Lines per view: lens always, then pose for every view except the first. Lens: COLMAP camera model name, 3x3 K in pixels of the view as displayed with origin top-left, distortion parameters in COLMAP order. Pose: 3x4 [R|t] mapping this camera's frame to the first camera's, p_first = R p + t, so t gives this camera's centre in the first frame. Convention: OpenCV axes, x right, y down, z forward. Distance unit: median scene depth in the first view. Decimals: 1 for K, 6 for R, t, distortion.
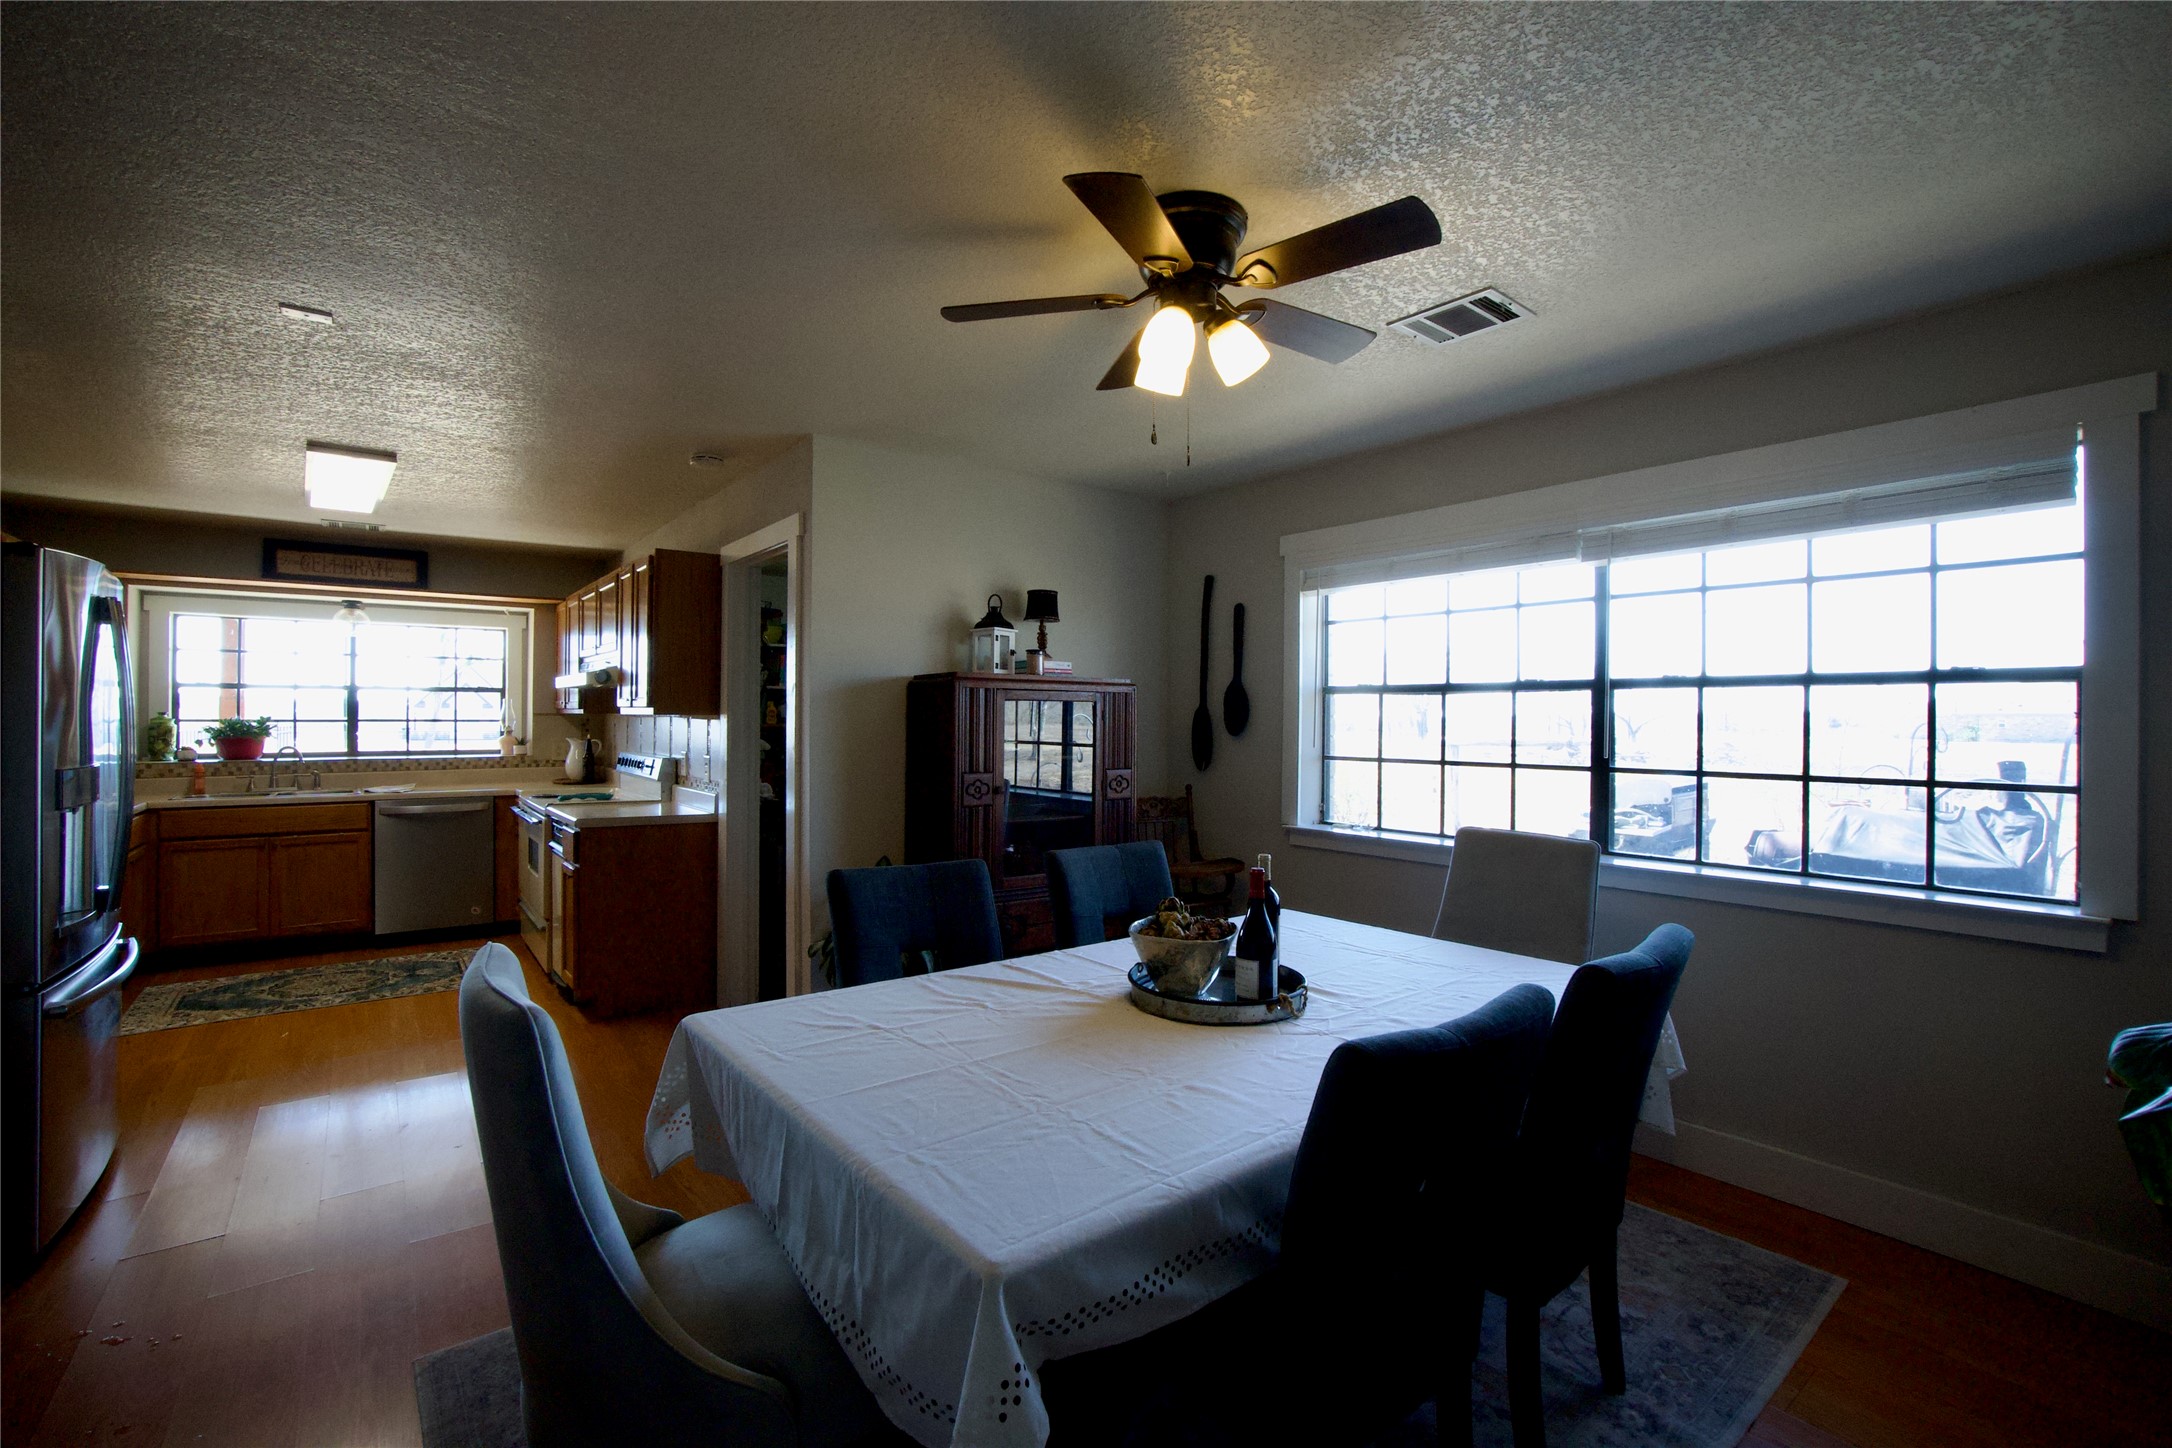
lens RADIAL K [[945.4, 0, 1078.7], [0, 945.4, 719.1], [0, 0, 1]] dist [-0.062288, 0.020237]
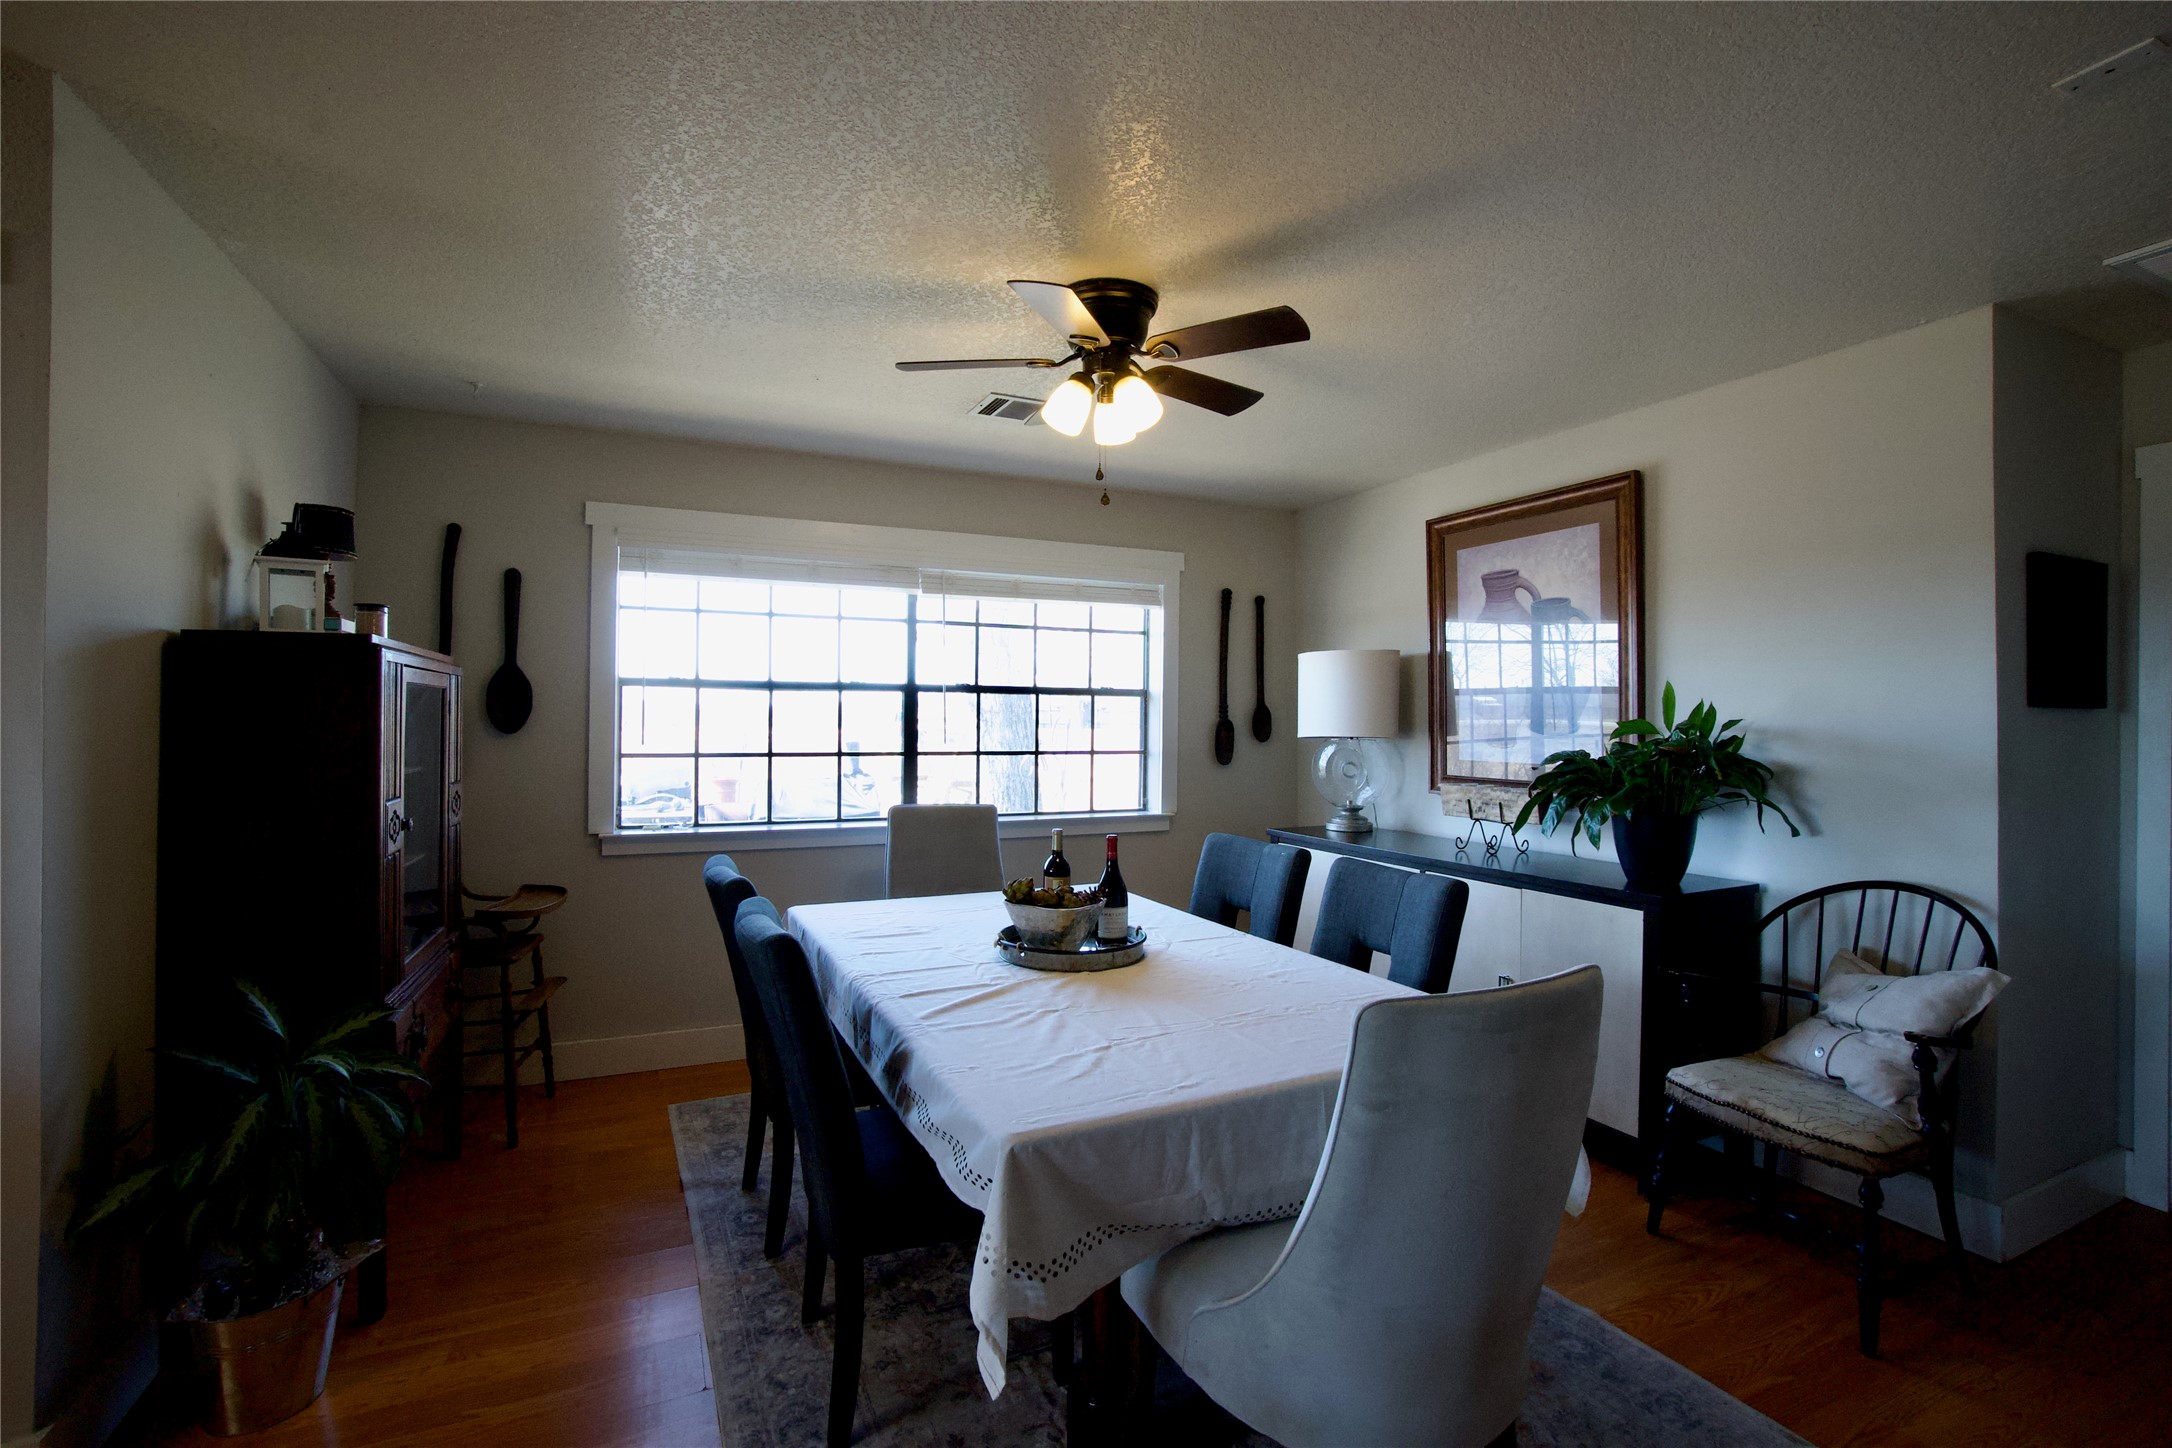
lens RADIAL K [[945.4, 0, 1078.7], [0, 945.4, 719.1], [0, 0, 1]] dist [-0.062288, 0.020237]
pose [[0.223785, -0.000639, 0.974638, -0.777512], [-0.003757, 0.999992, 0.001519, 0.002345], [-0.974631, -0.004001, 0.223781, 0.566205]]
